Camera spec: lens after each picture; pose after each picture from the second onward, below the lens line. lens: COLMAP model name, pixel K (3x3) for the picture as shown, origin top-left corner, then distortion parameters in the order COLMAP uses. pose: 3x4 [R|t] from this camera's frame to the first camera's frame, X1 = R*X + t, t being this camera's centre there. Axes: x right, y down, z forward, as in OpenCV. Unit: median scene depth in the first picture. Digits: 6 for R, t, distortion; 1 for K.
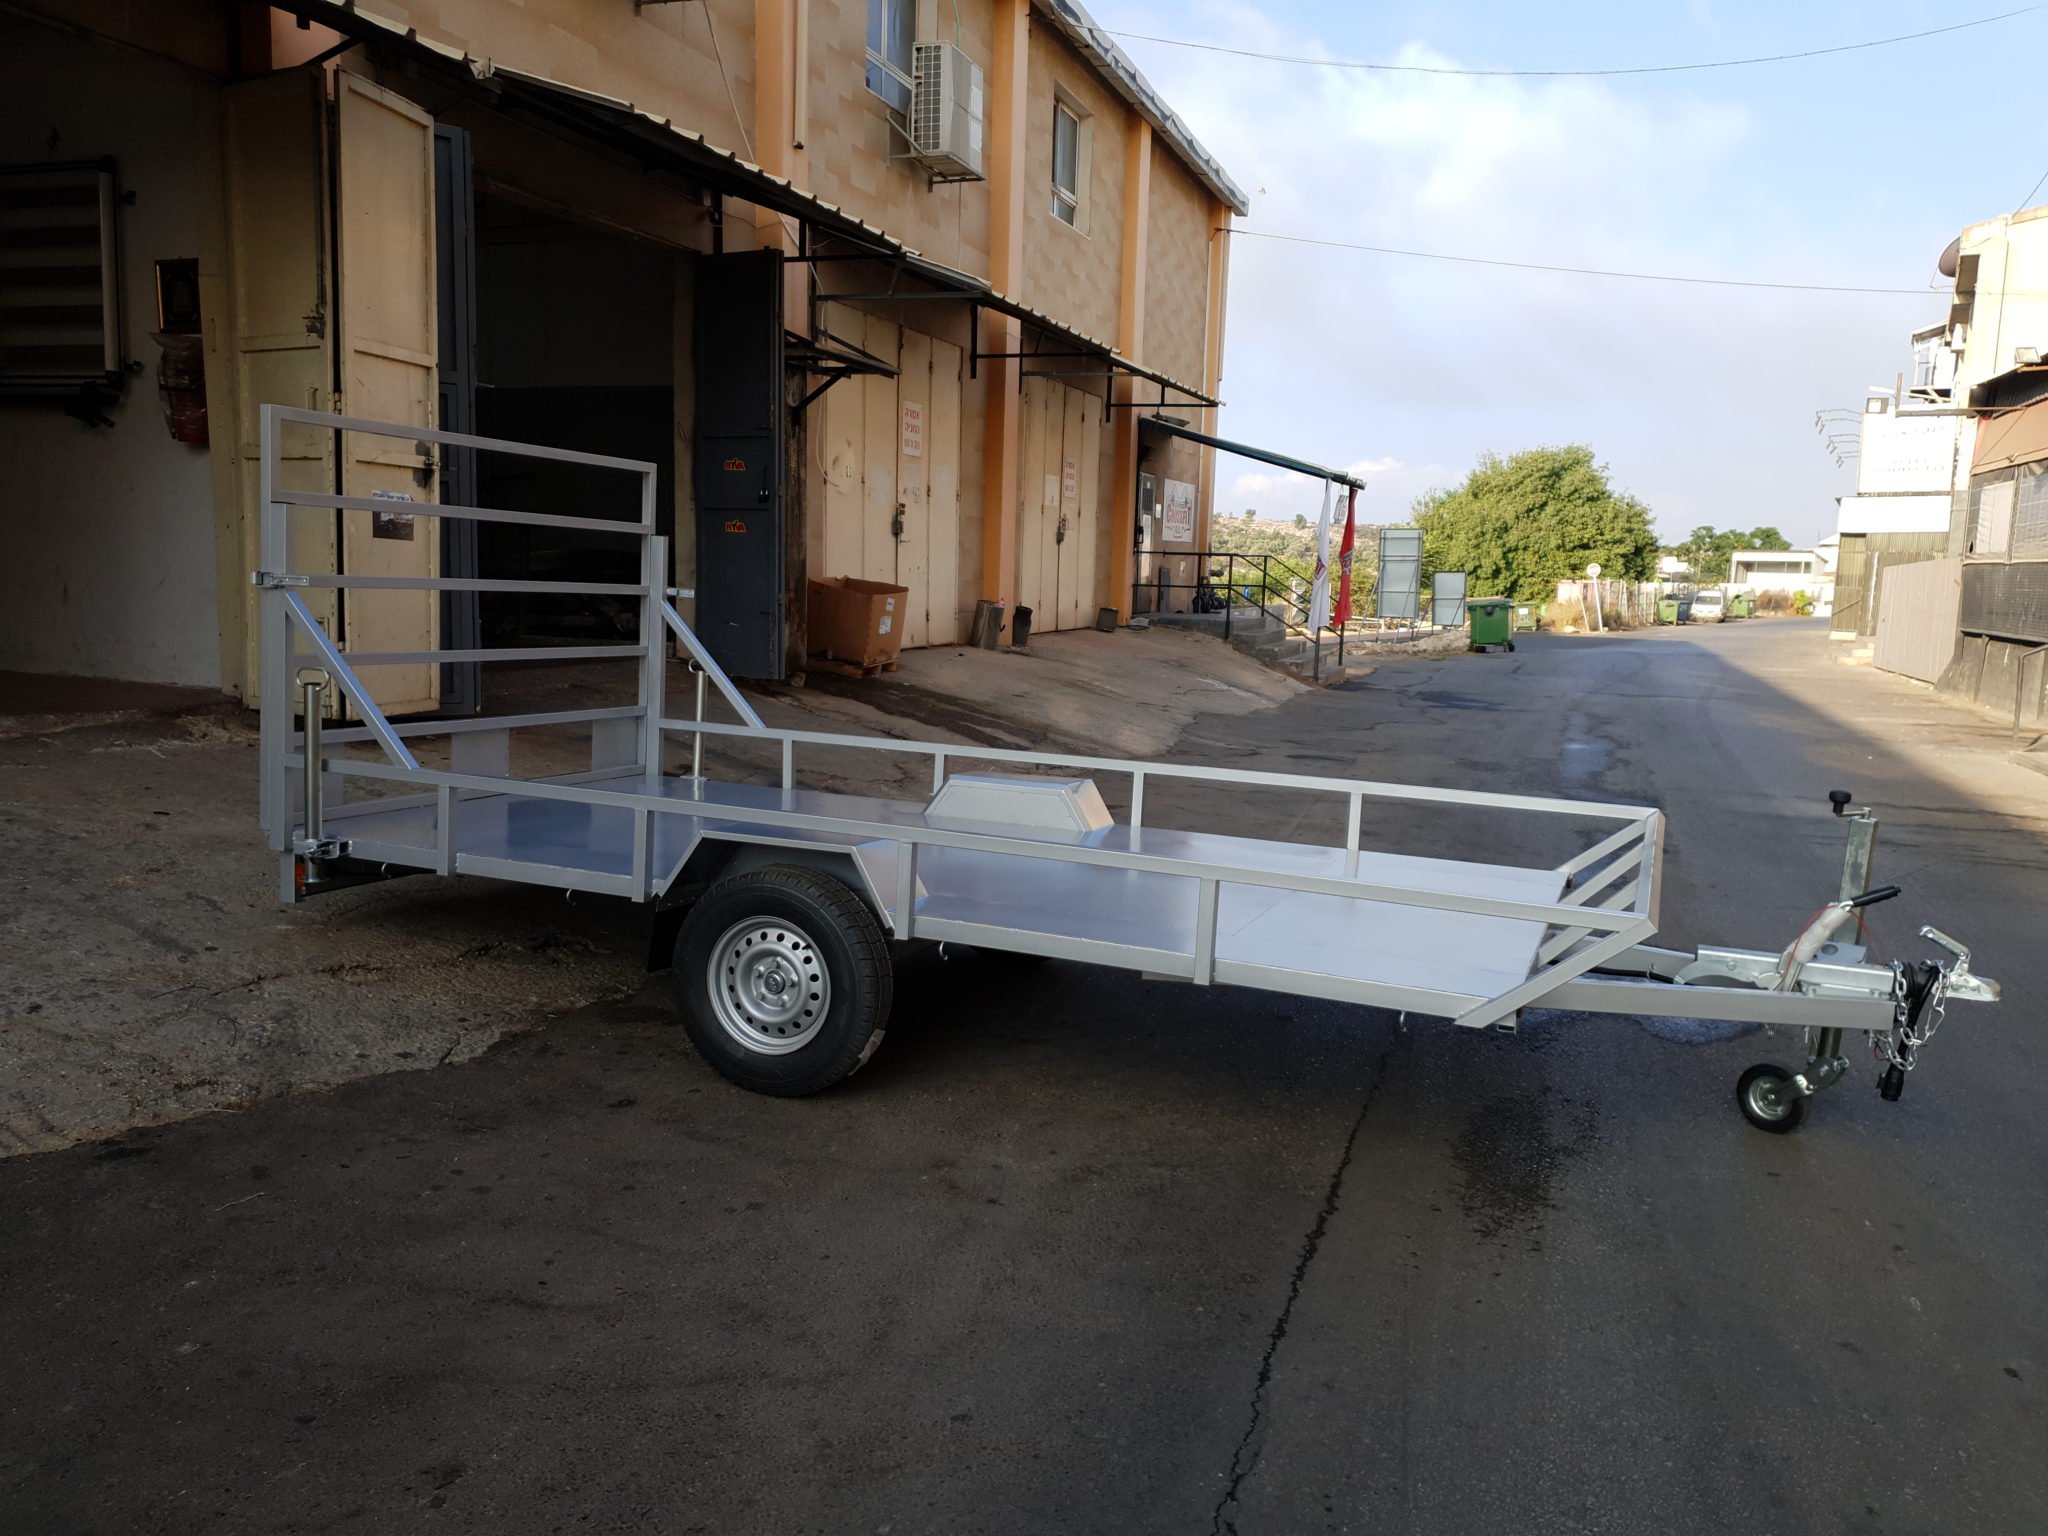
lens RADIAL K [[1593.4, 0, 1029.3], [0, 1593.4, 754.5], [0, 0, 1]] dist [-0.002819, 0.012260]
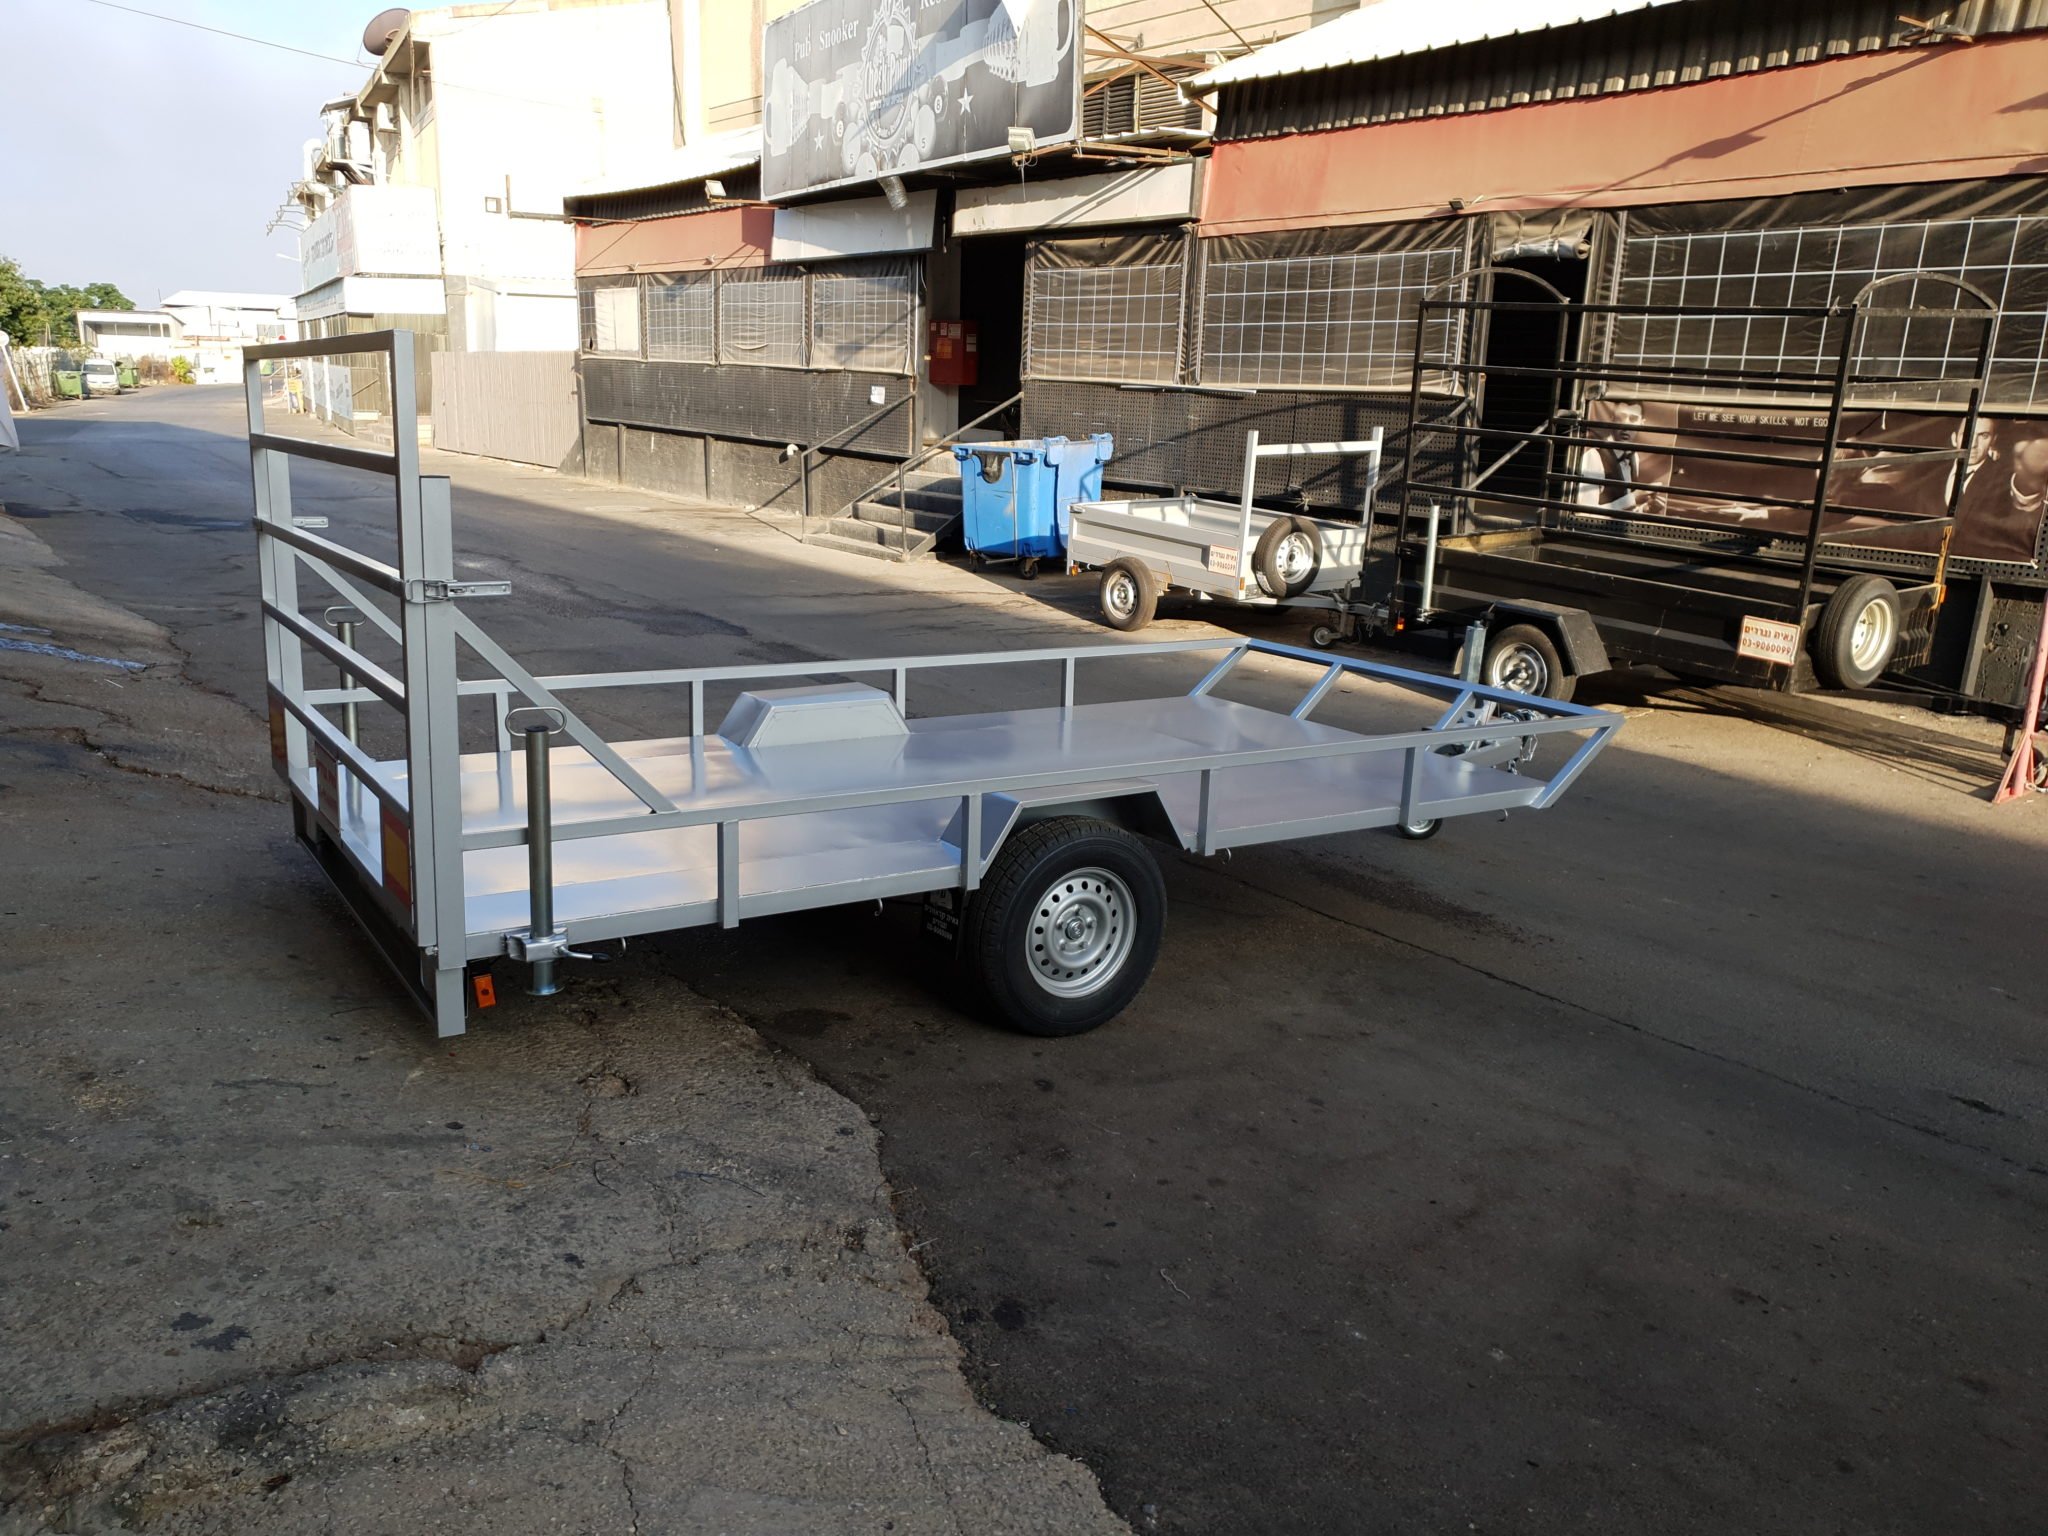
lens RADIAL K [[1593.4, 0, 1029.3], [0, 1593.4, 754.5], [0, 0, 1]] dist [-0.002819, 0.012260]
pose [[0.584803, -0.196983, 0.786895, -0.909761], [0.081742, 0.979440, 0.184434, -0.150643], [-0.807046, -0.043535, 0.588881, 0.397795]]
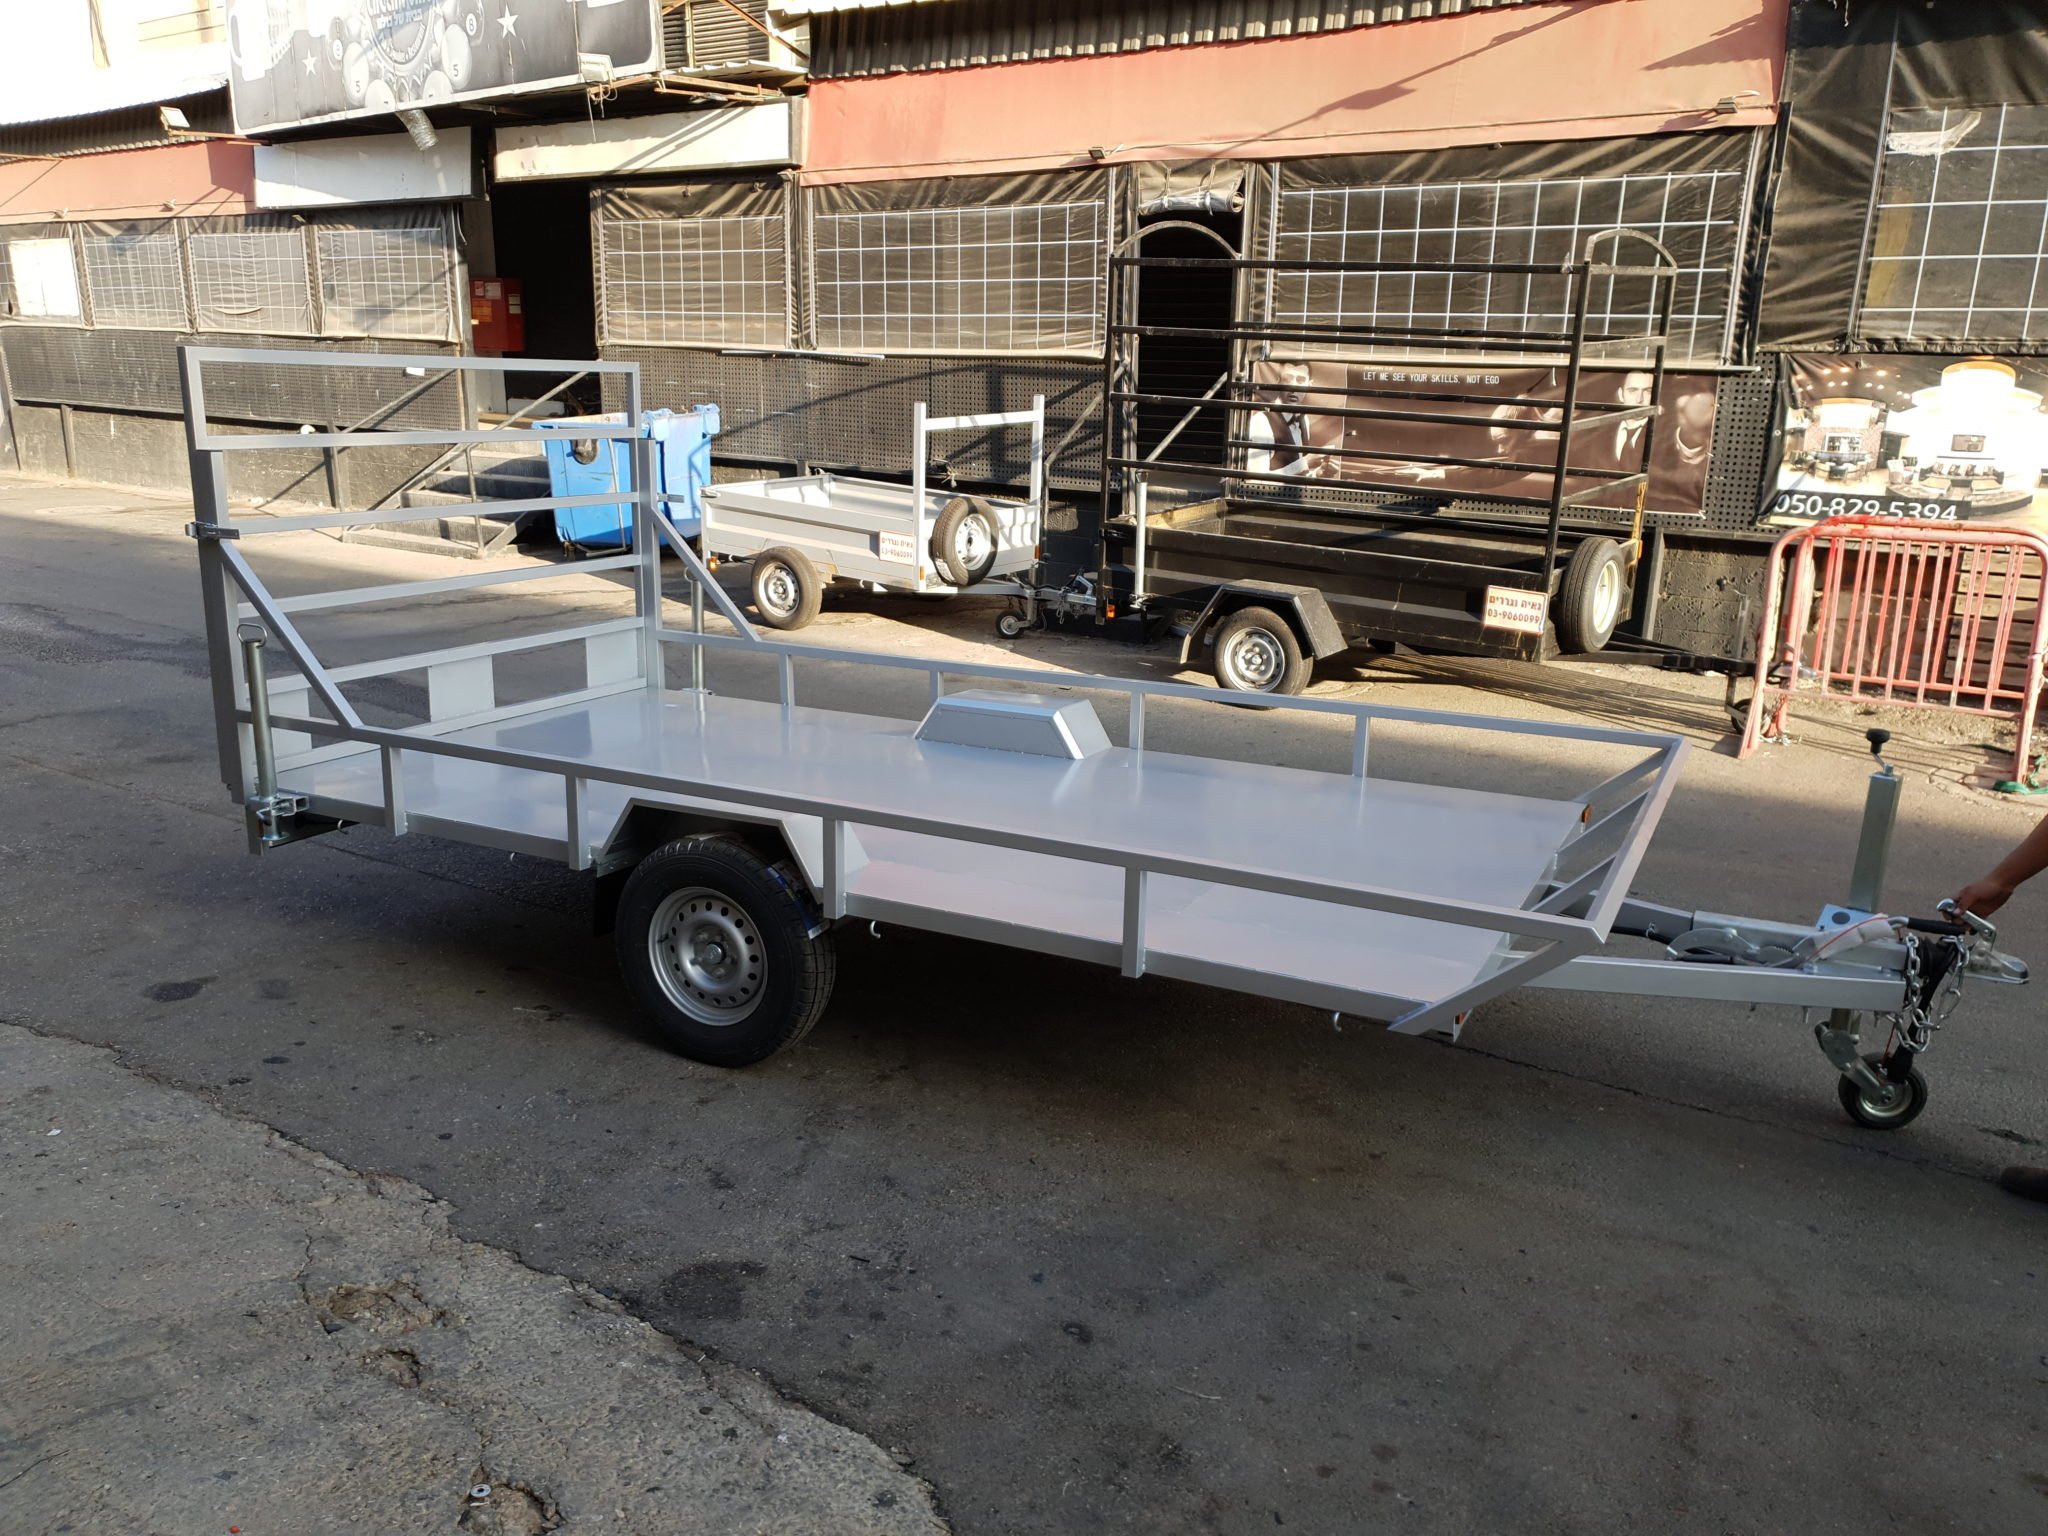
lens RADIAL K [[1595.6, 0, 1065.1], [0, 1595.6, 766.7], [0, 0, 1]] dist [-0.011001, 0.031555]
pose [[0.299394, -0.266144, 0.916259, -0.782789], [0.105927, 0.963644, 0.245295, -0.192079], [-0.948231, 0.023617, 0.316701, 0.701321]]
